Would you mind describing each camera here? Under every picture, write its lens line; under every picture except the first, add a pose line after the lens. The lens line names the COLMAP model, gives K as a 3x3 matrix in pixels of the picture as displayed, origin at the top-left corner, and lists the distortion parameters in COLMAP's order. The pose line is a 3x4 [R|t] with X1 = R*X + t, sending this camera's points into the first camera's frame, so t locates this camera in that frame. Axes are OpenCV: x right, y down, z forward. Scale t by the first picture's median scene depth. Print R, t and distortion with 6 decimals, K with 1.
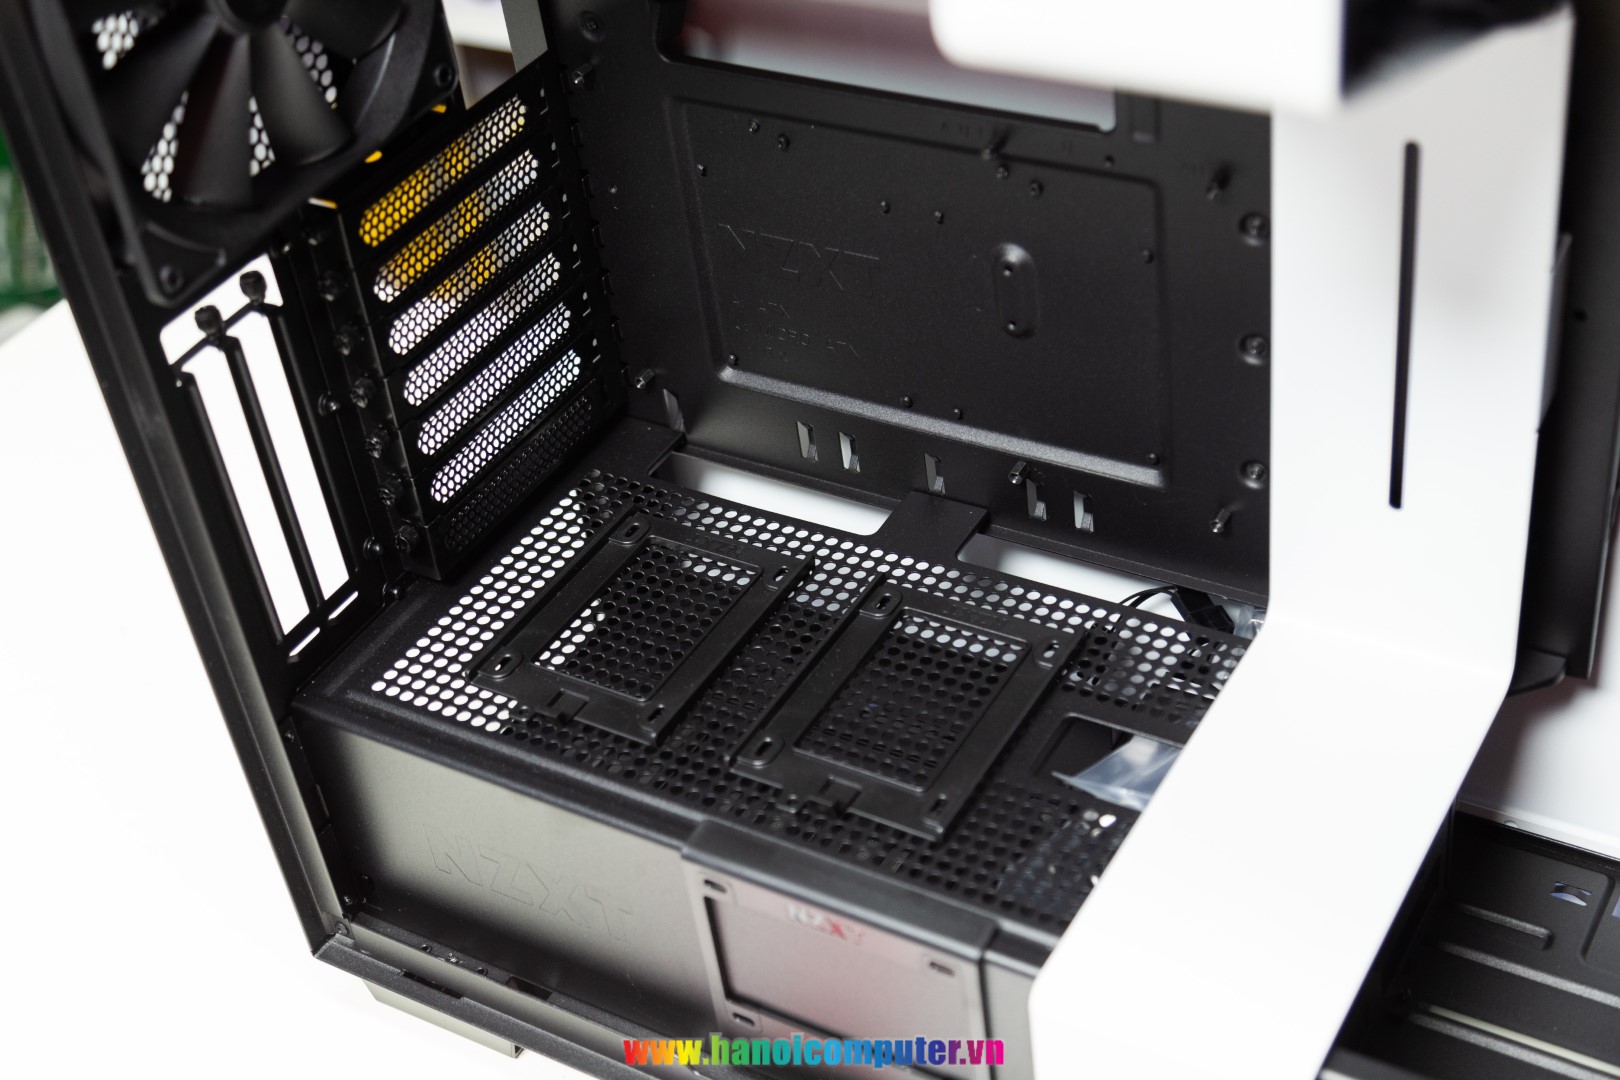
lens RADIAL K [[2266.4, 0, 843.1], [0, 2266.4, 540.3], [0, 0, 1]] dist [0.013229, -0.030824]
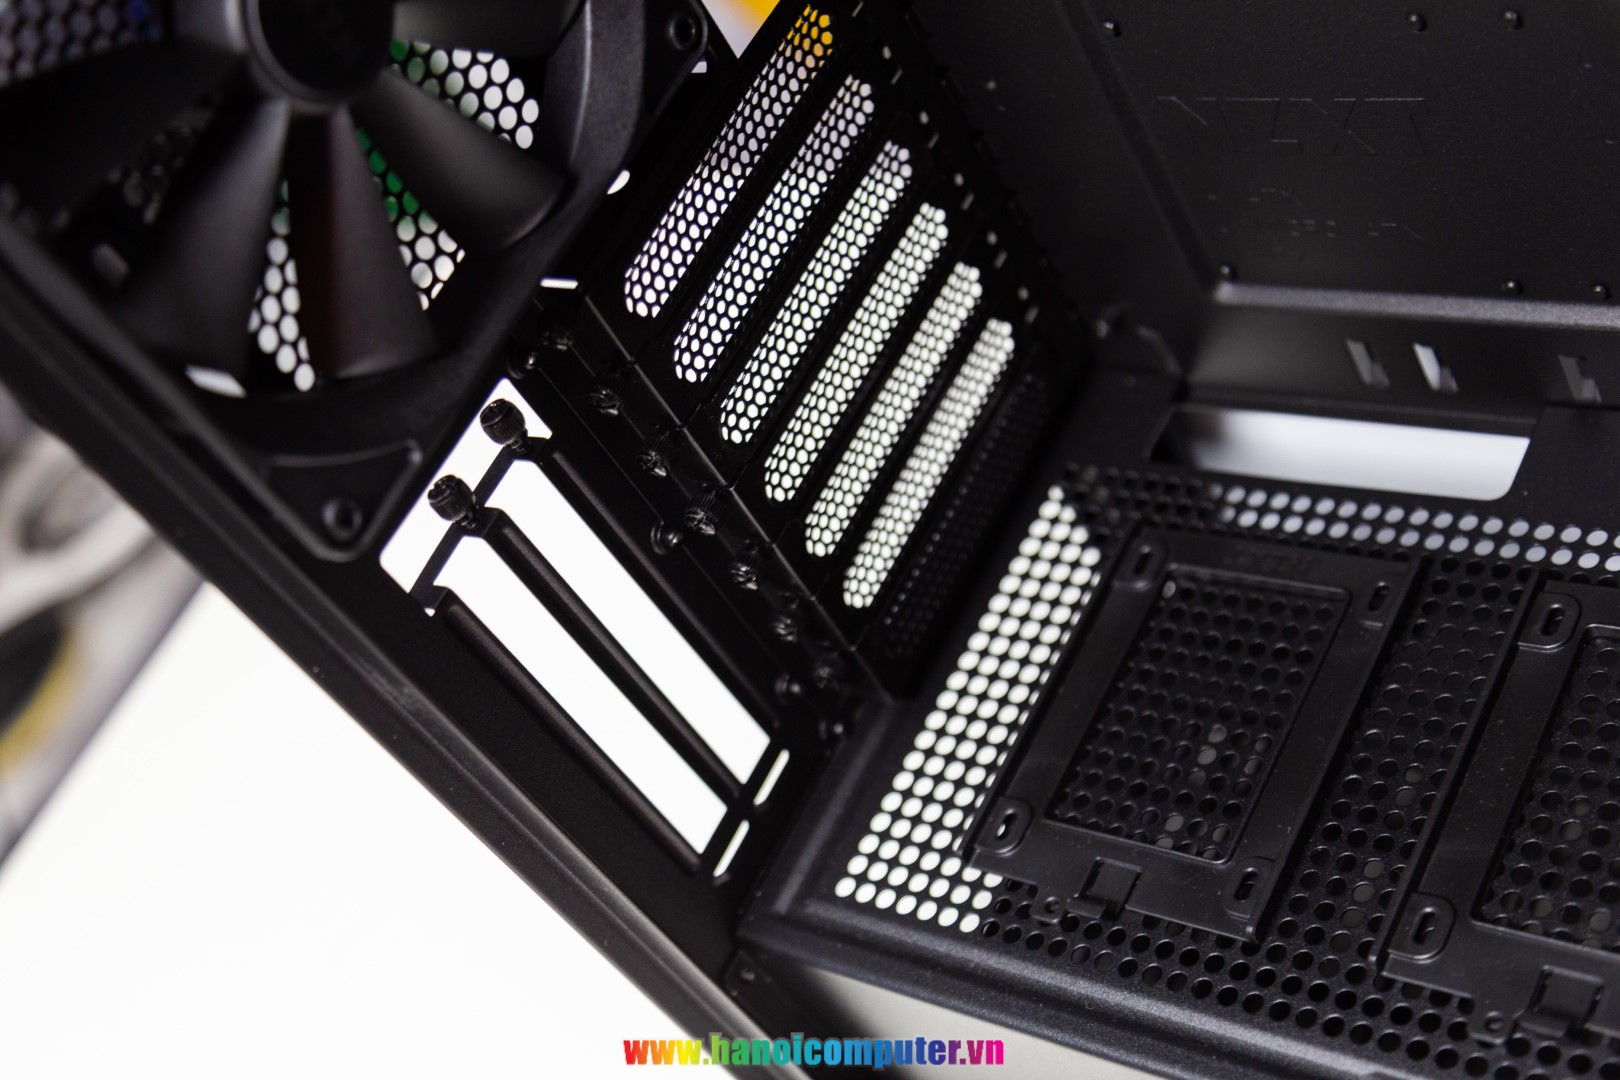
lens RADIAL K [[2266.4, 0, 843.1], [0, 2266.4, 540.3], [0, 0, 1]] dist [0.013229, -0.030824]
pose [[0.940428, -0.220532, -0.258770, 0.000278], [0.259123, 0.957647, 0.125573, -0.127506], [0.220117, -0.185145, 0.957742, 0.346878]]
